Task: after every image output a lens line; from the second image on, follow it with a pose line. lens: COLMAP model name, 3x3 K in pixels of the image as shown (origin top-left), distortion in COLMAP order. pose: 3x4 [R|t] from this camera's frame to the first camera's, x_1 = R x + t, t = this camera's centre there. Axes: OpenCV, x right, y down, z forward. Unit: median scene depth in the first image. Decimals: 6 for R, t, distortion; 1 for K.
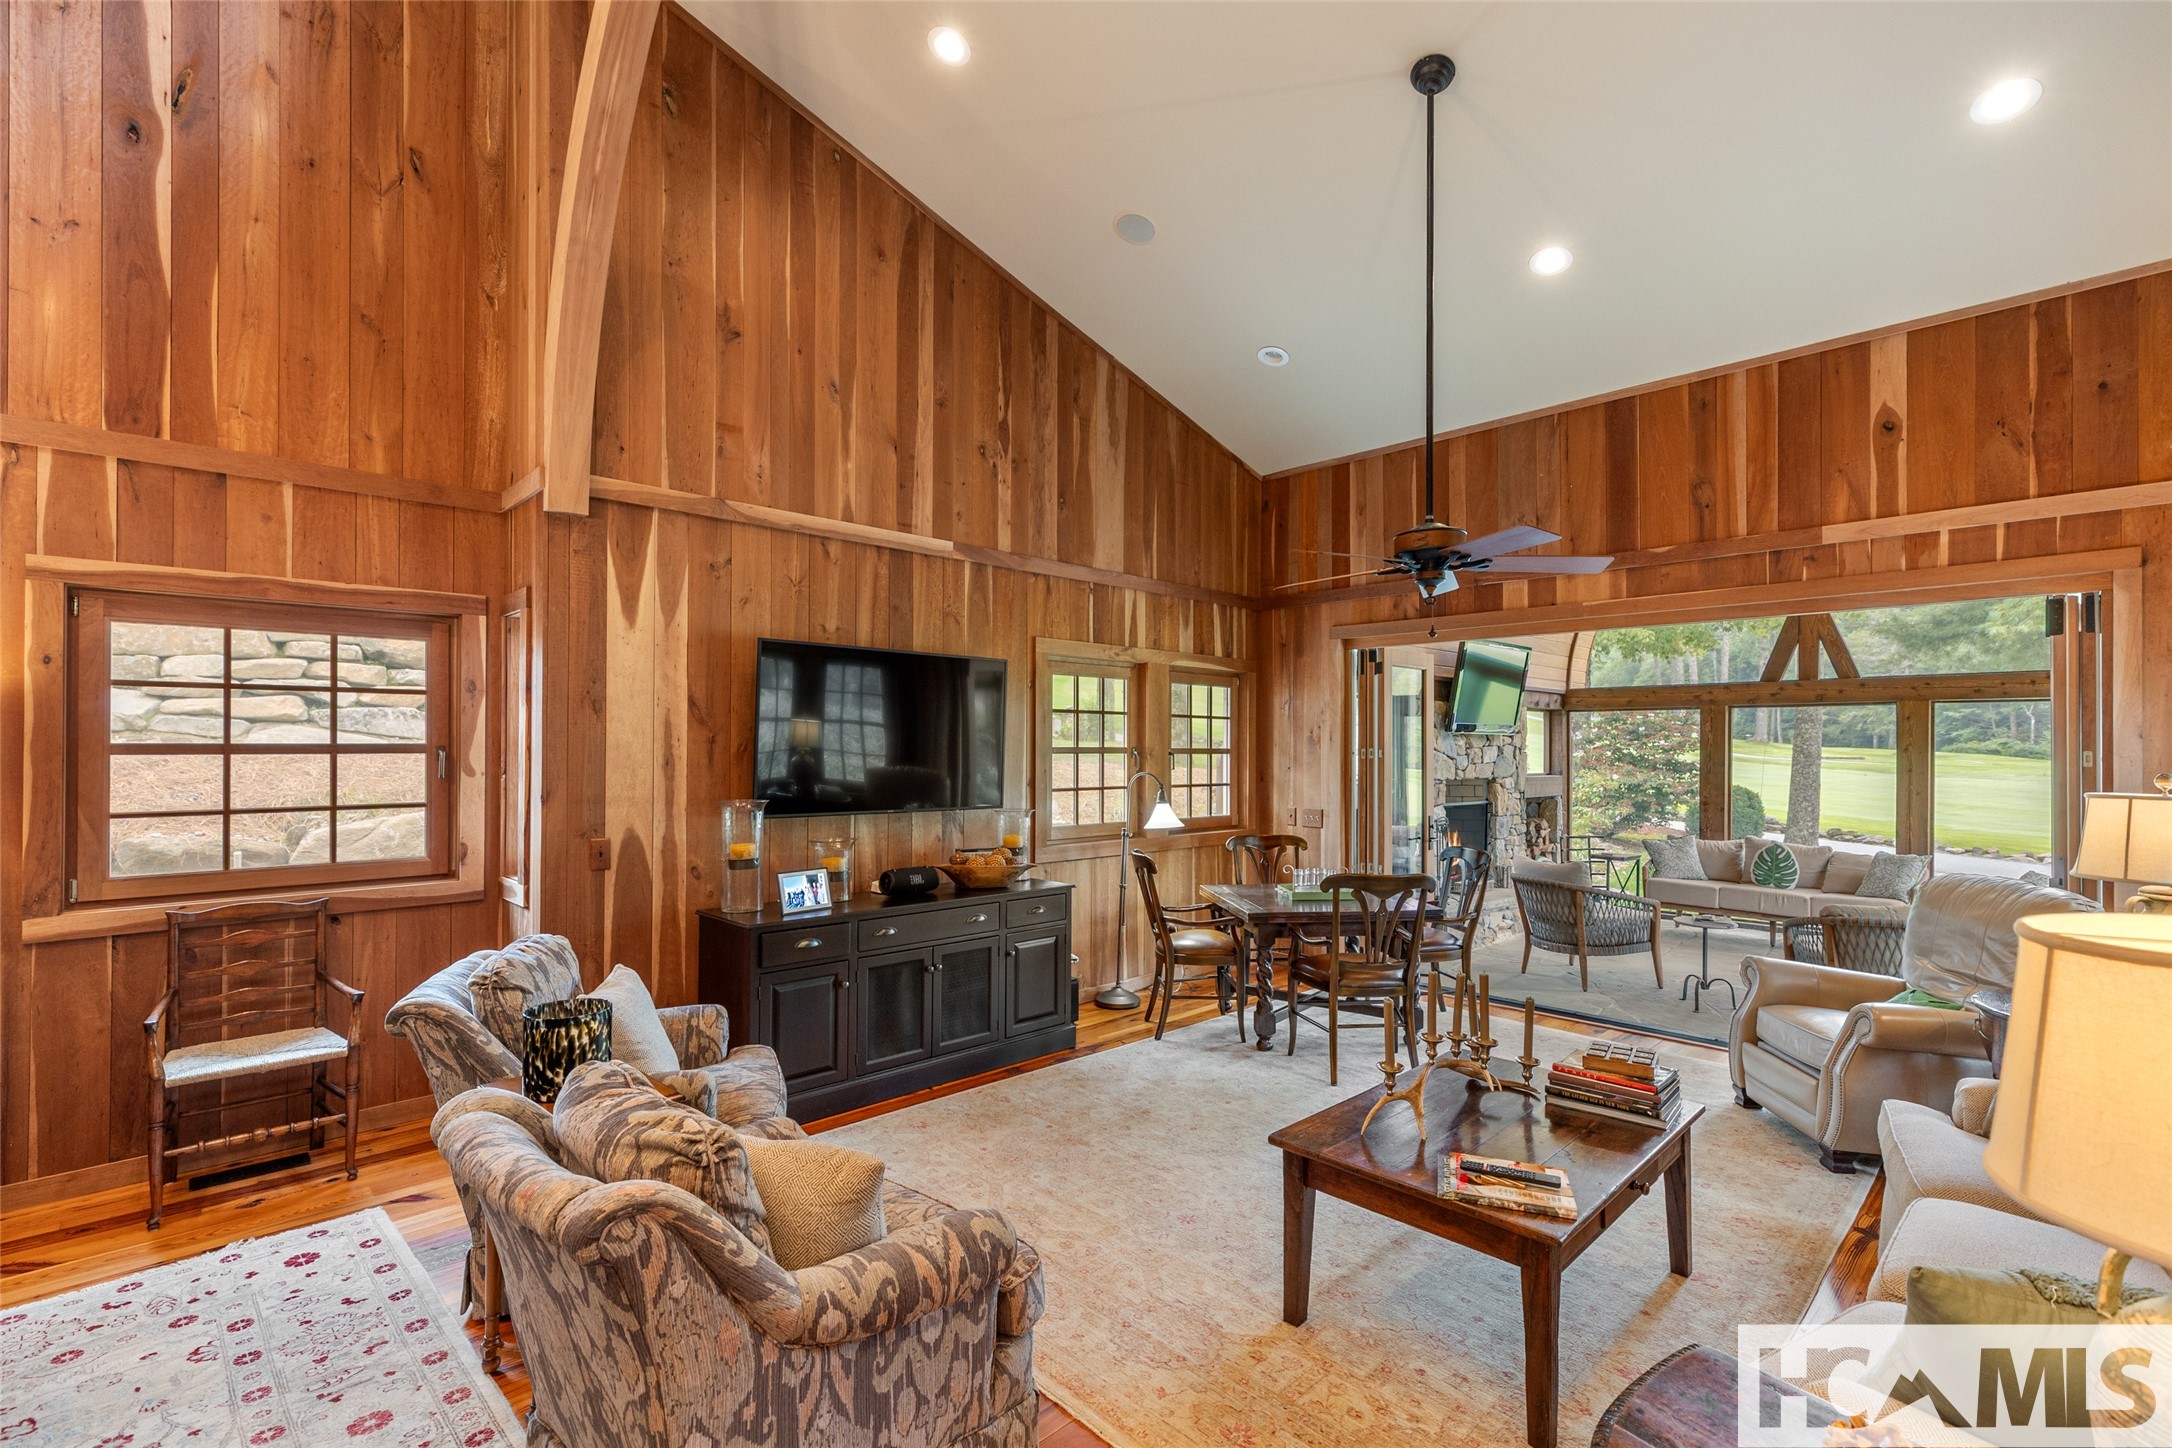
lens RADIAL K [[980.2, 0, 1092.8], [0, 980.2, 742.0], [0, 0, 1]] dist [0.003716, -0.000150]
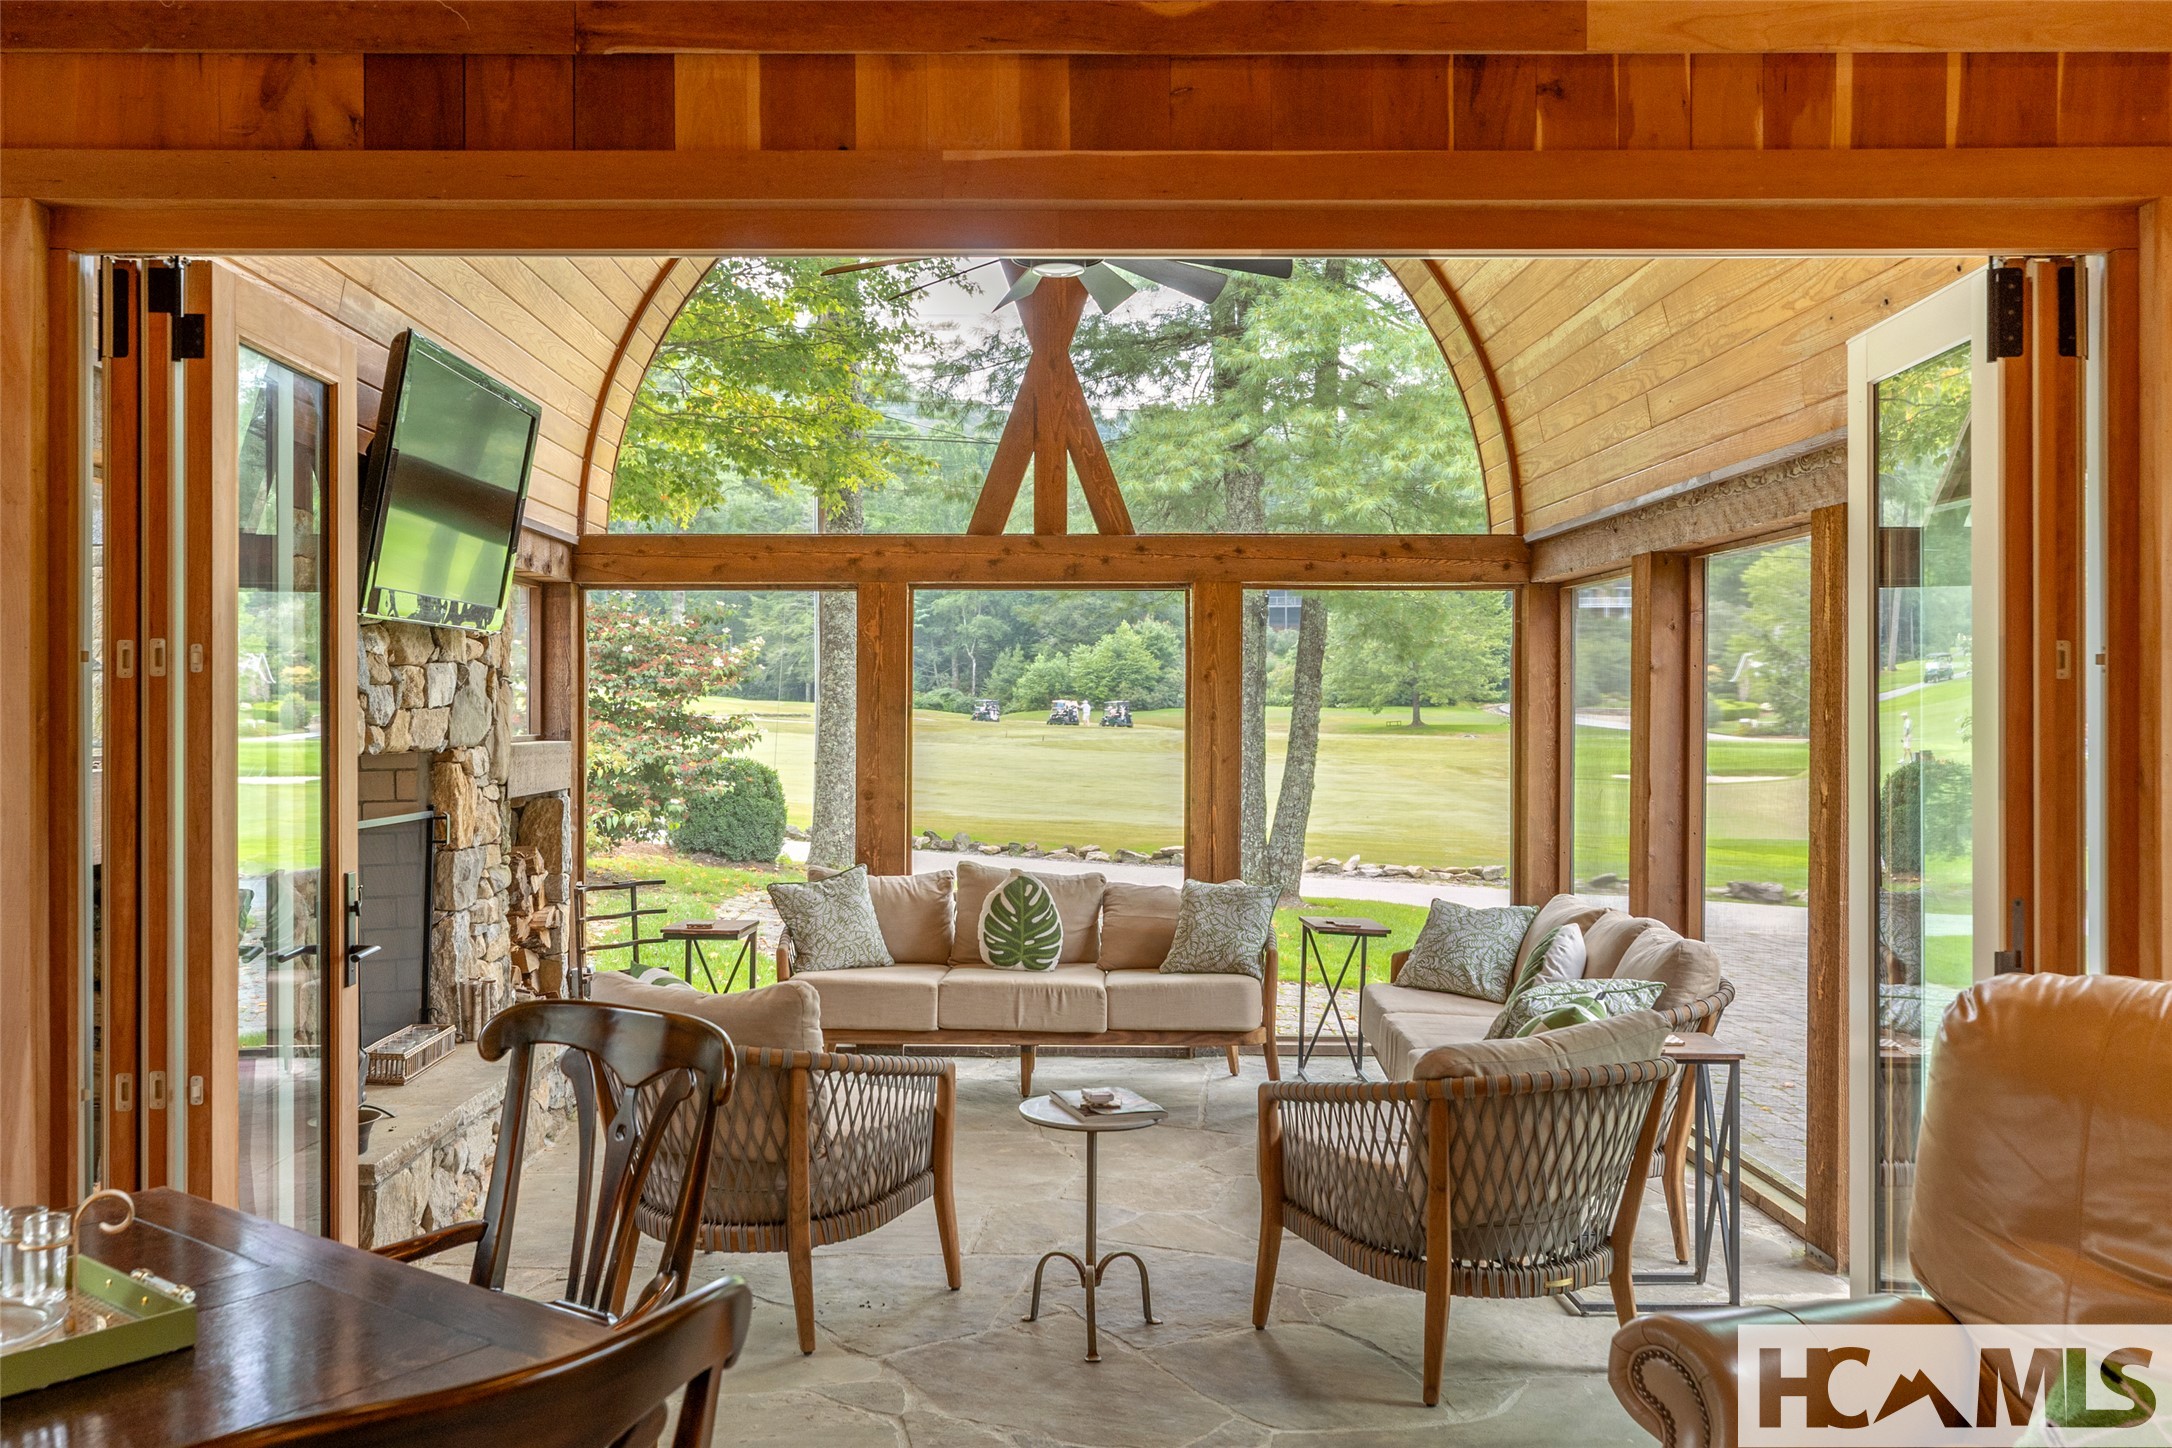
lens RADIAL K [[1796.7, 0, 1030.5], [0, 1796.7, 688.0], [0, 0, 1]] dist [-0.007127, 0.005356]
pose [[0.696038, 0.003732, 0.717996, 0.116851], [-0.001645, 0.999992, -0.003603, 0.024761], [-0.718003, 0.001327, 0.696038, 0.575424]]
